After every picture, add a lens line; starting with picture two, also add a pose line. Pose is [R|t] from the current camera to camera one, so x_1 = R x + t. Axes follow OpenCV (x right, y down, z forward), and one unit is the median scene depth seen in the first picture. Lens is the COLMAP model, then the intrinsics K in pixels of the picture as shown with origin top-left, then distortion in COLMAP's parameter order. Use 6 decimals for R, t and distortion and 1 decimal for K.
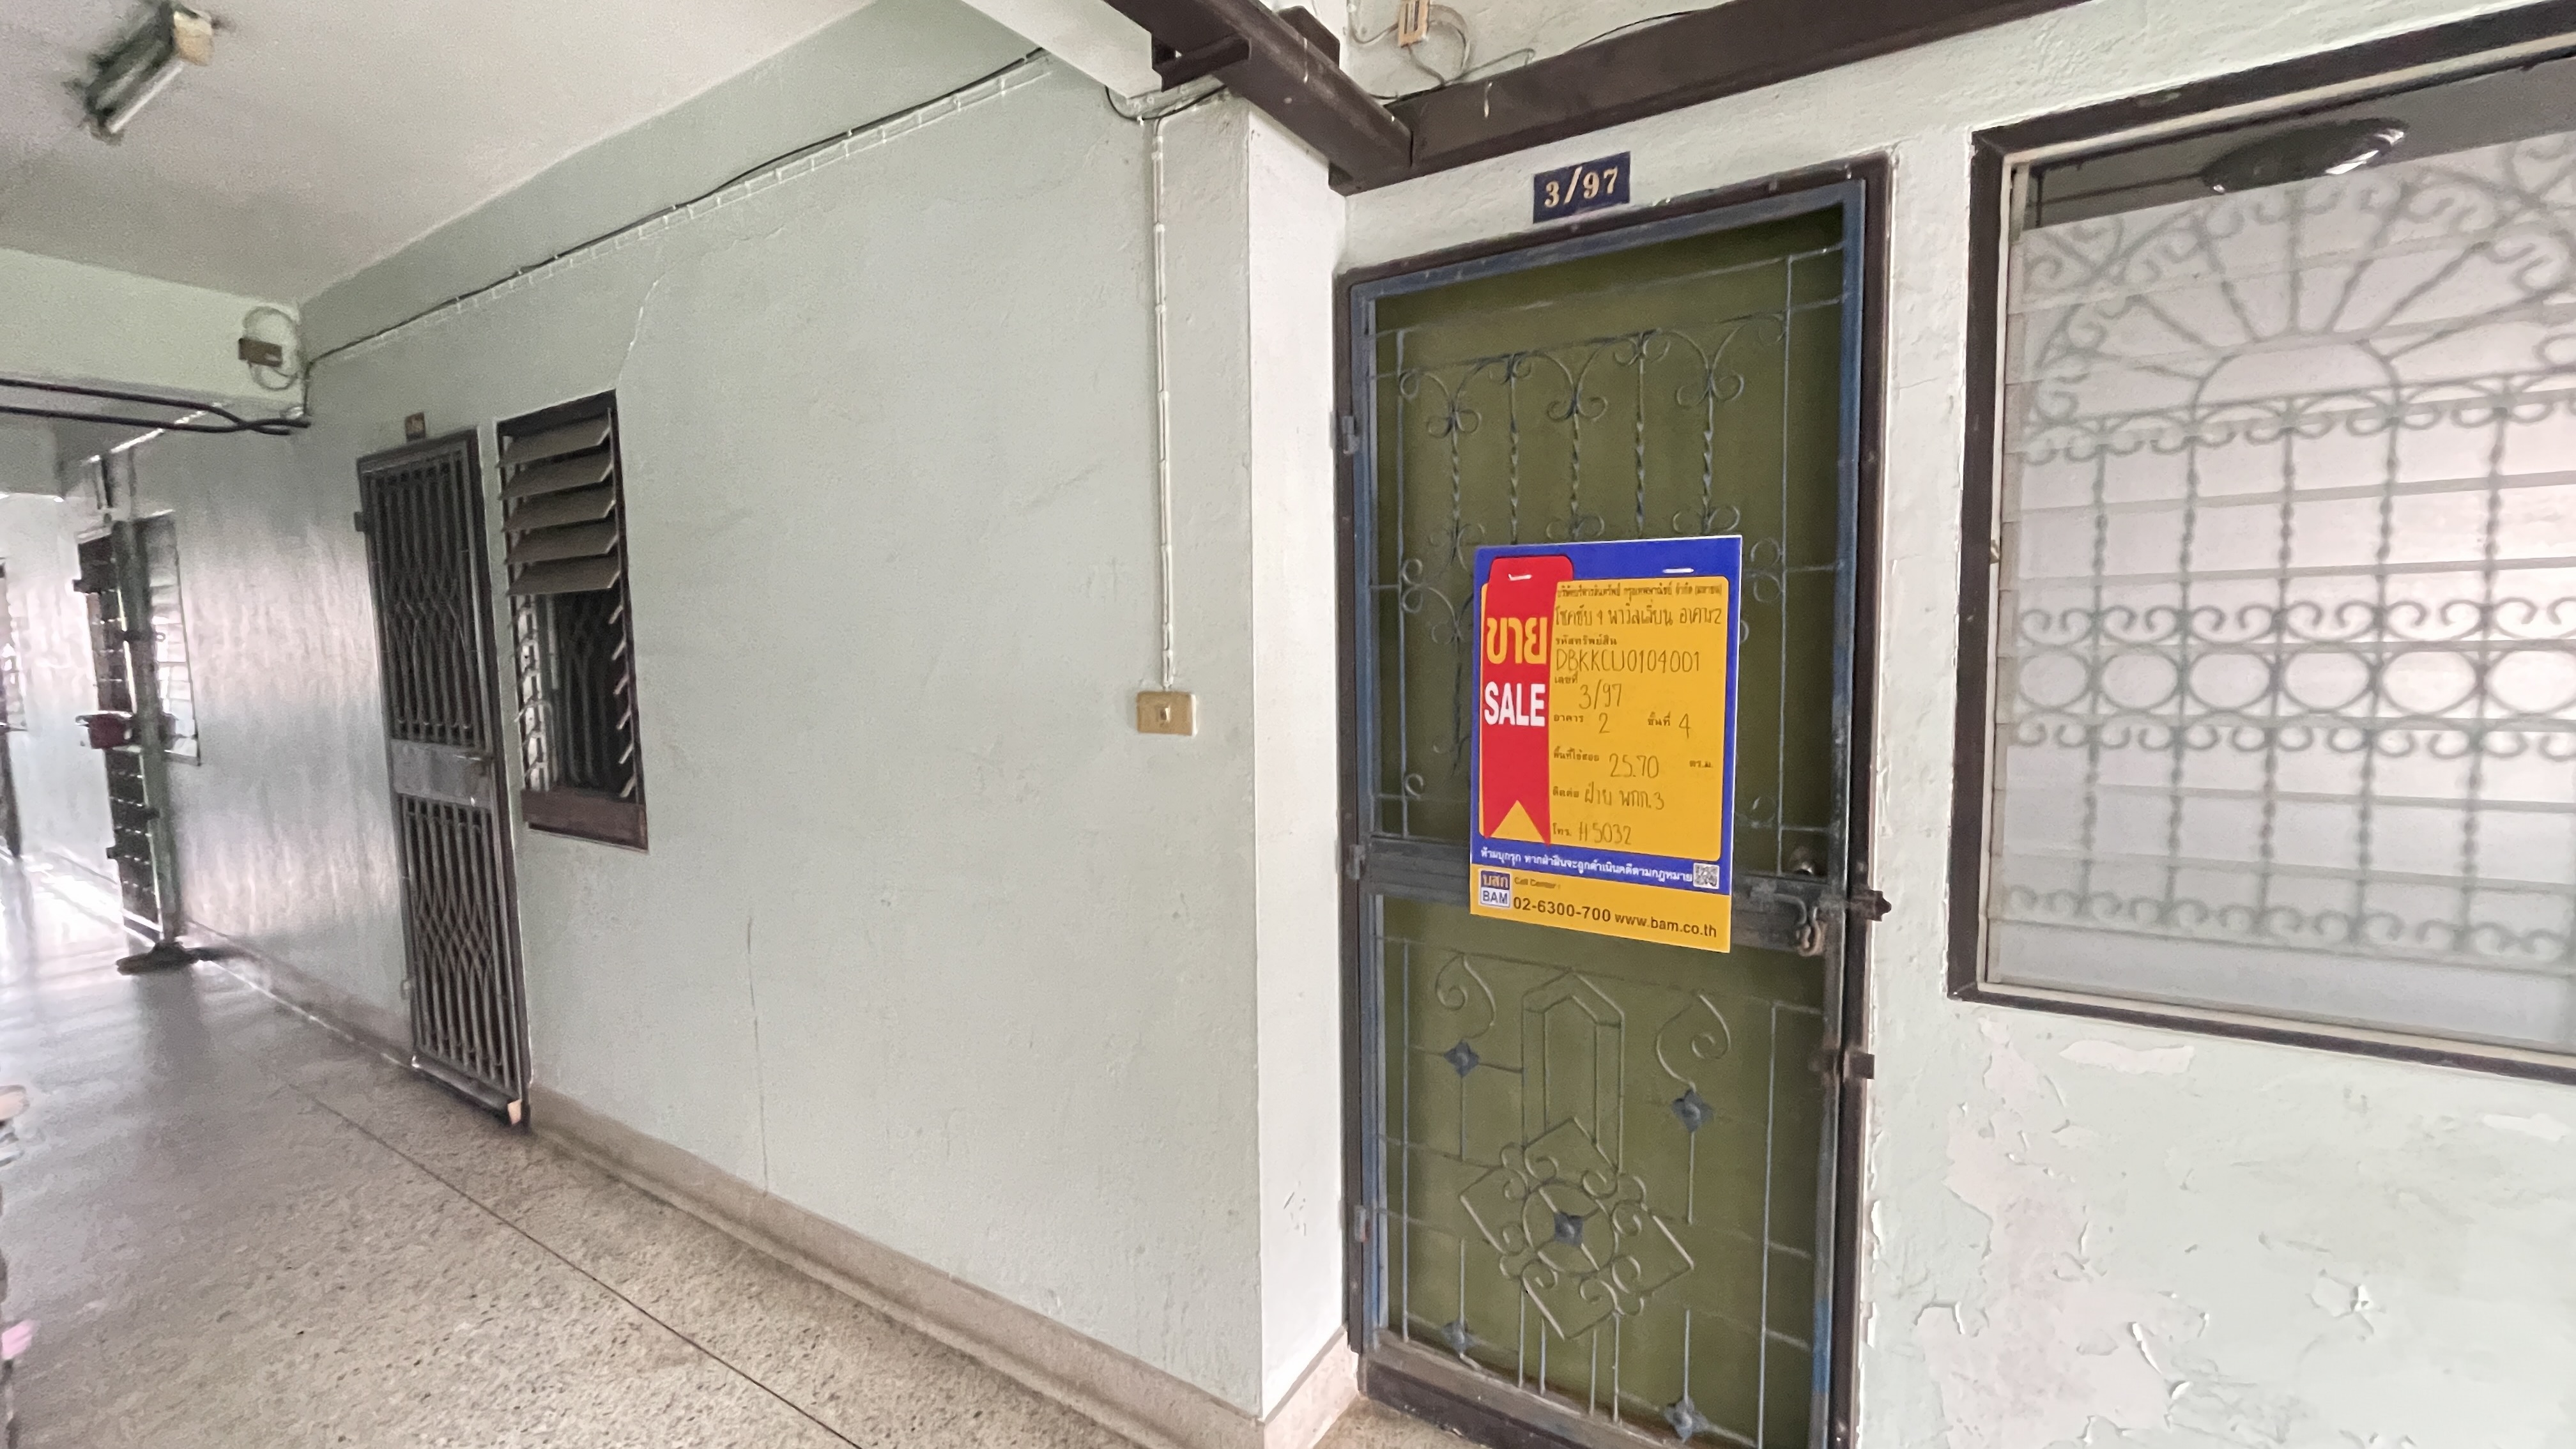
lens RADIAL K [[1042.1, 0, 1288.0], [0, 1042.1, 724.5], [0, 0, 1]] dist [-0.001562, -0.001008]
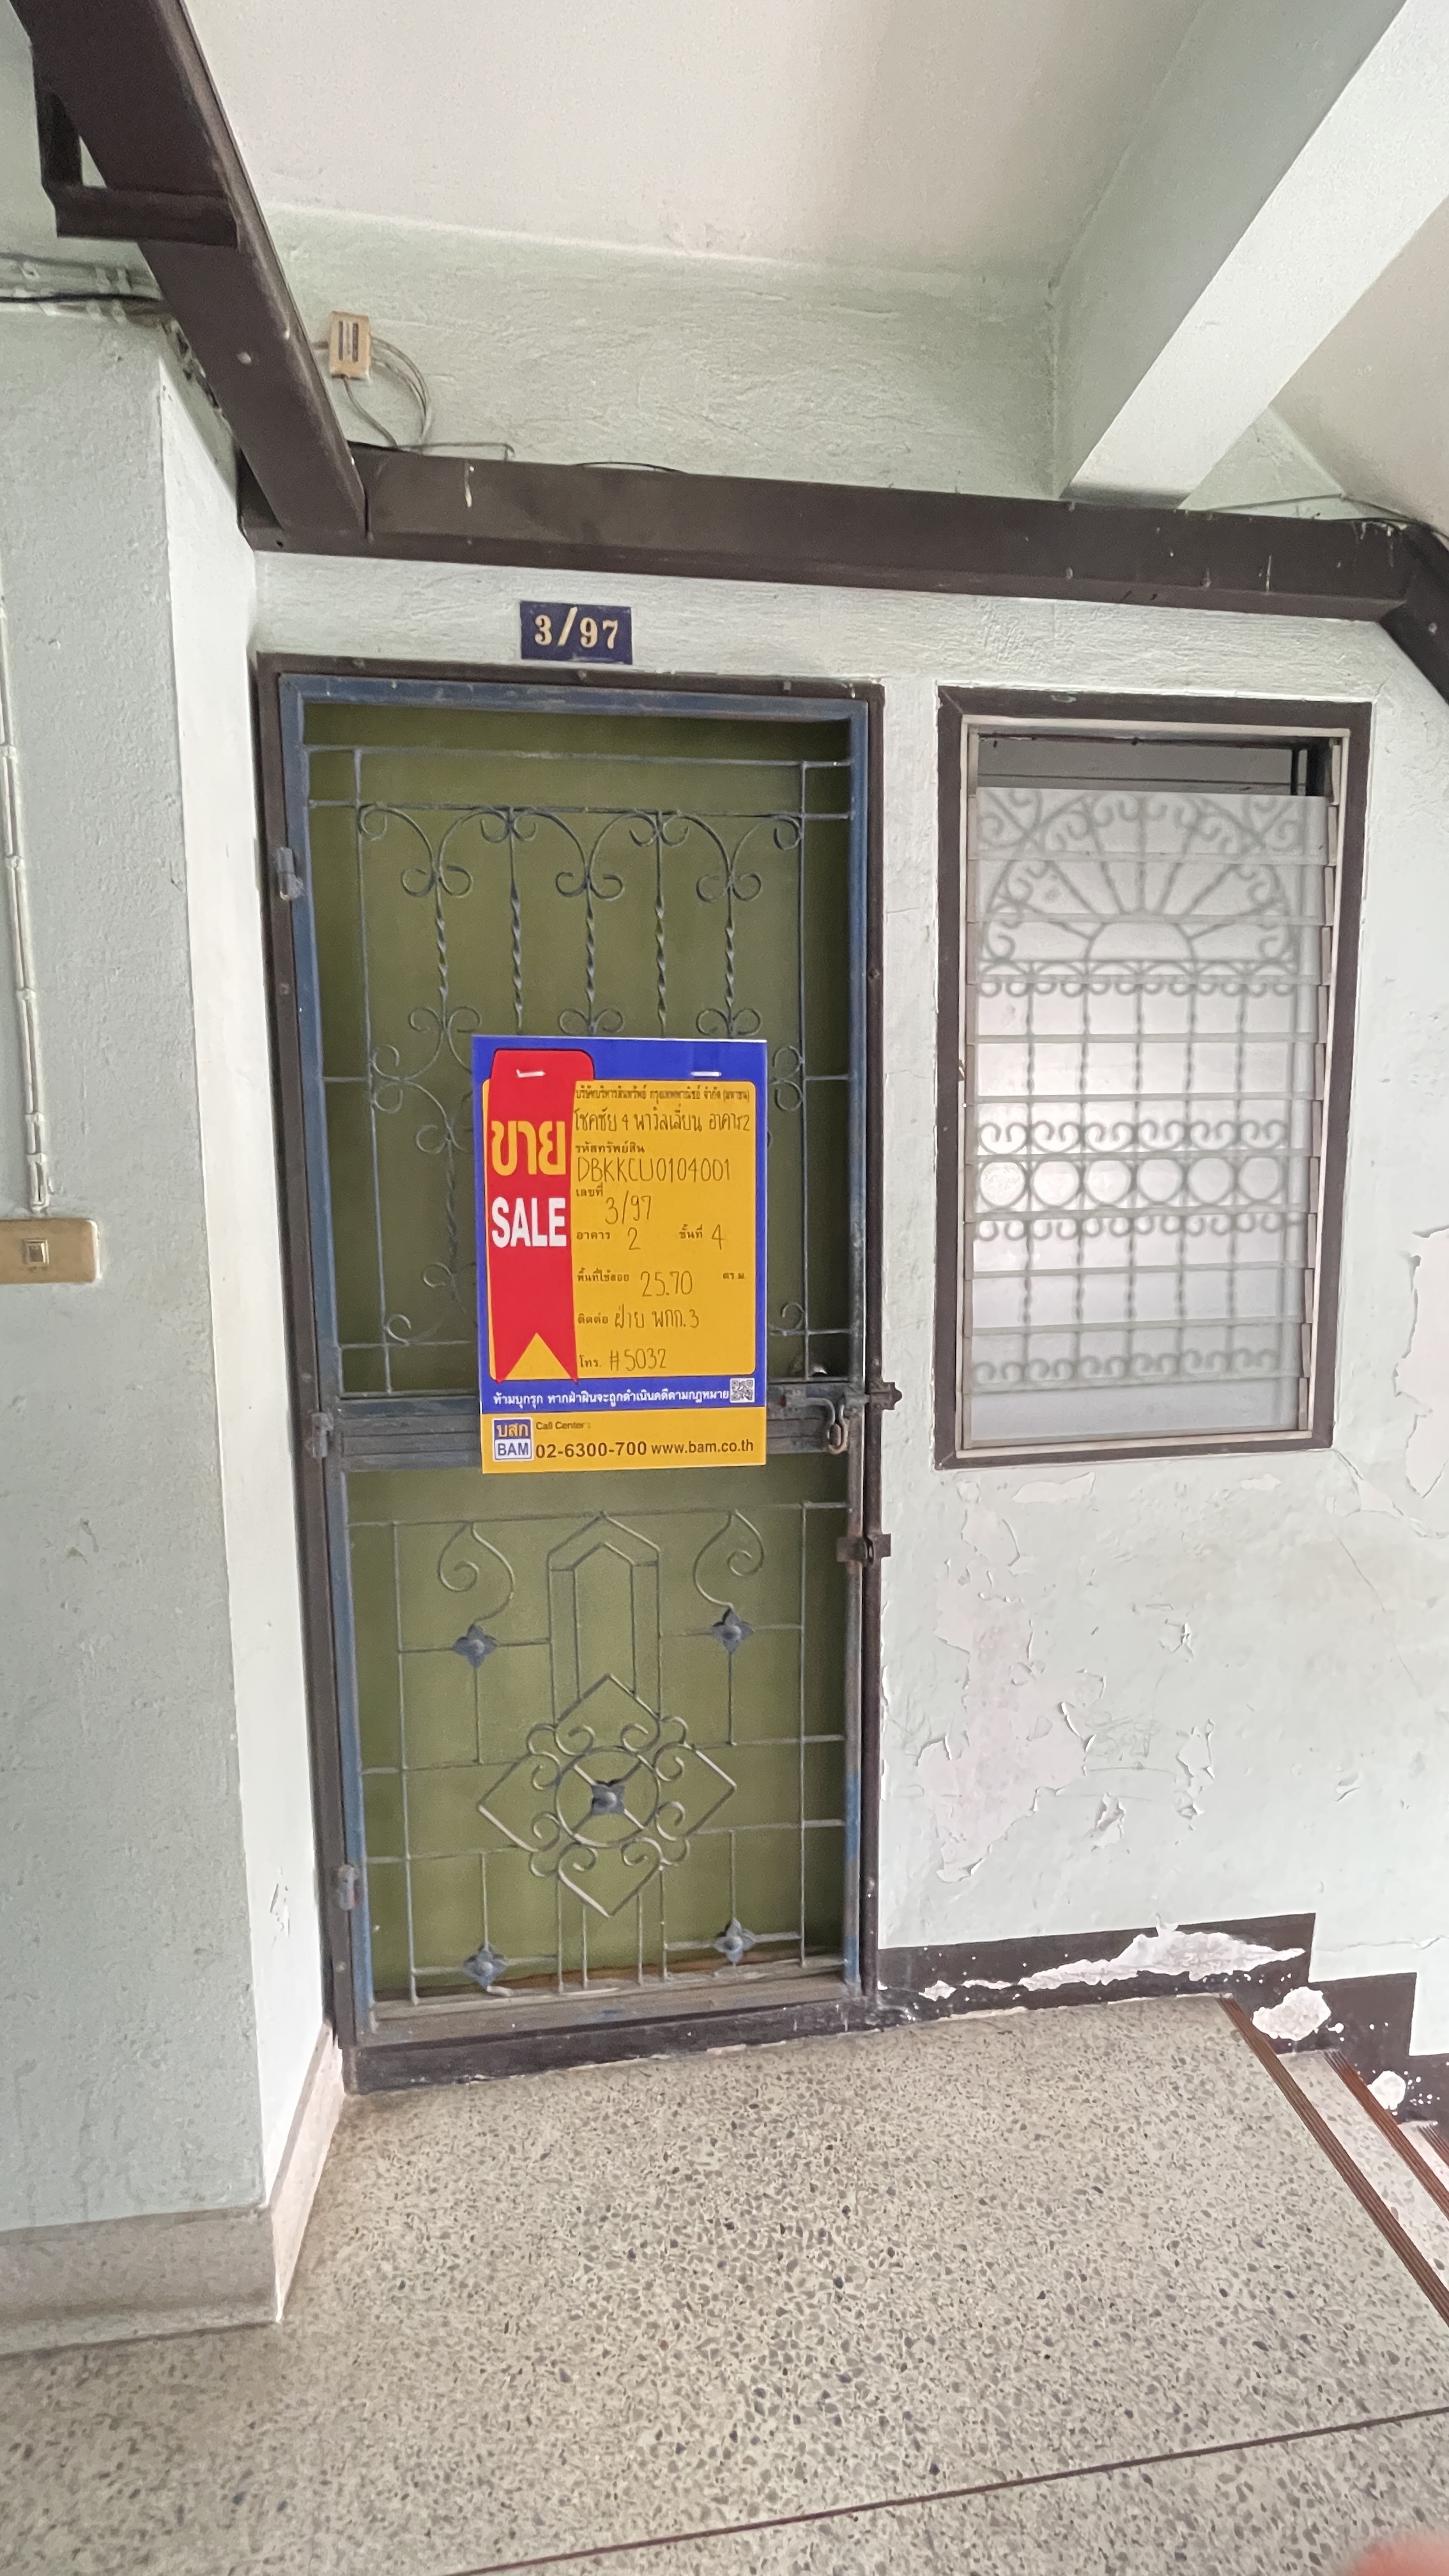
lens RADIAL K [[1042.1, 0, 724.5], [0, 1042.1, 1288.0], [0, 0, 1]] dist [-0.001562, -0.001008]
pose [[0.775728, -0.064764, 0.627735, -0.214590], [0.053988, 0.997884, 0.036238, 0.013062], [-0.628754, 0.005780, 0.777583, 0.245283]]
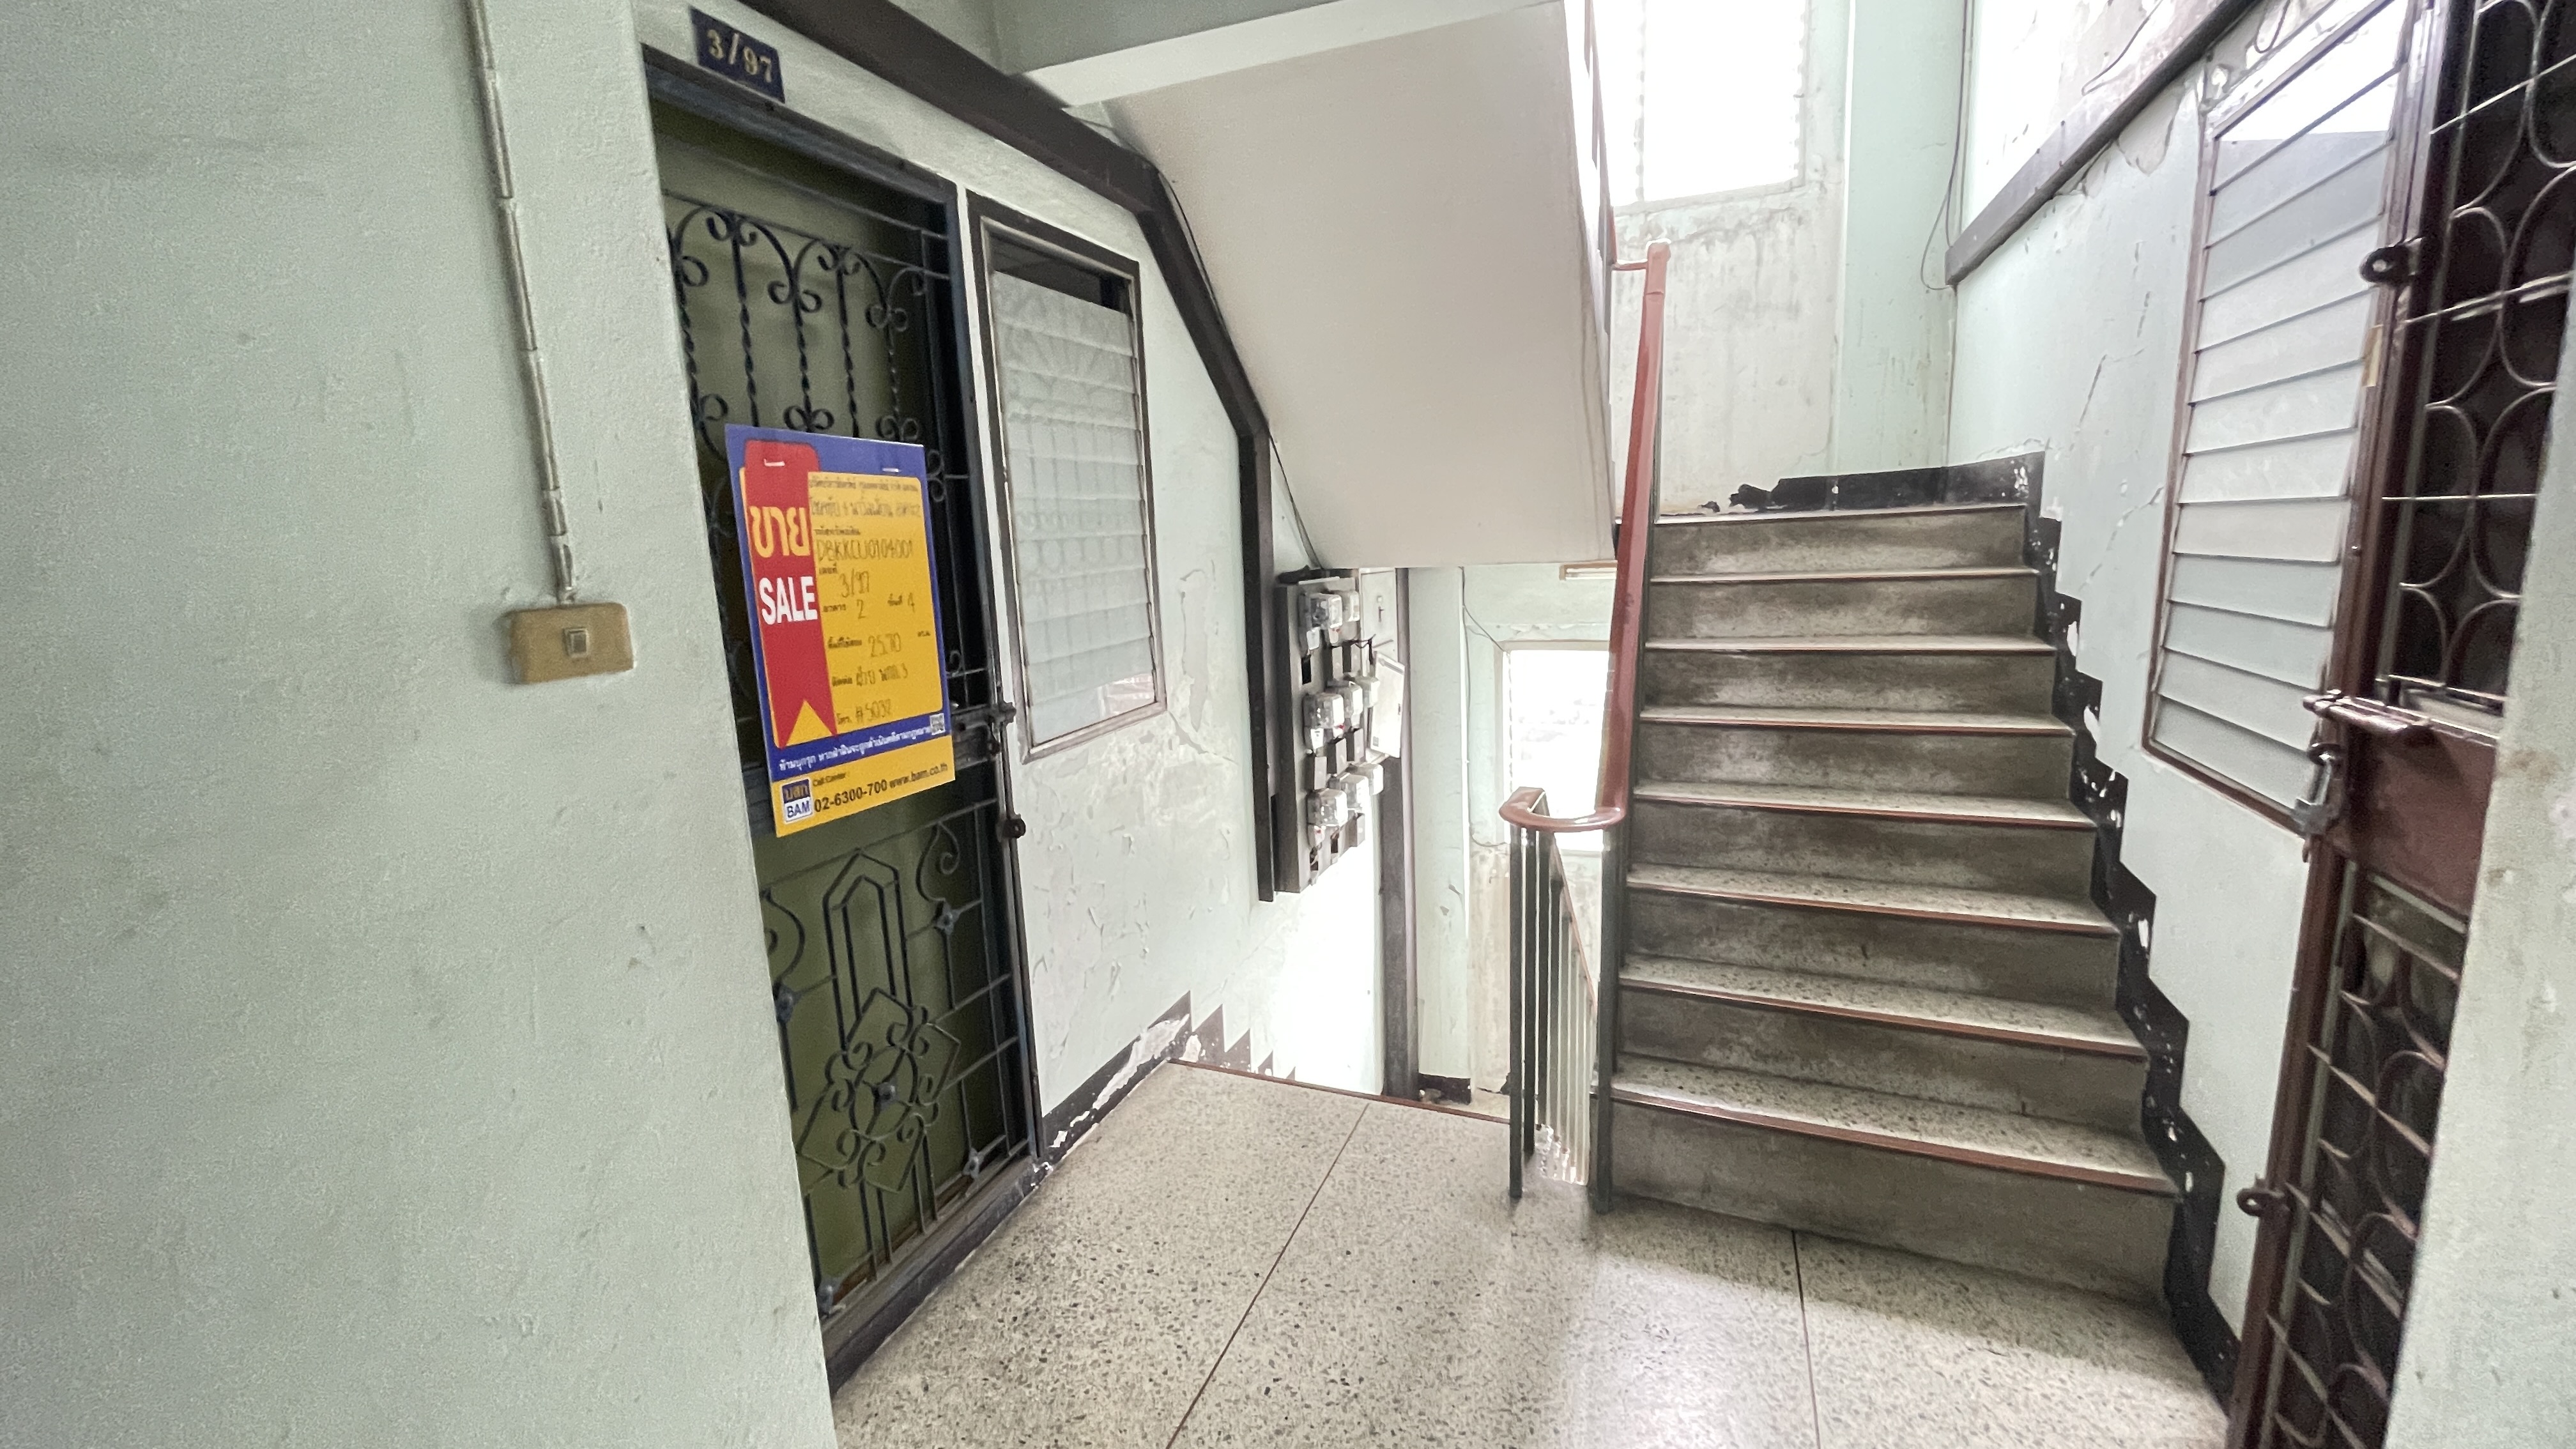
lens RADIAL K [[1042.1, 0, 1288.0], [0, 1042.1, 724.5], [0, 0, 1]] dist [-0.001562, -0.001008]
pose [[-0.180691, -0.152586, 0.971632, -0.855268], [0.134802, 0.974728, 0.178141, -0.017567], [-0.974258, 0.163166, -0.155555, 0.772568]]
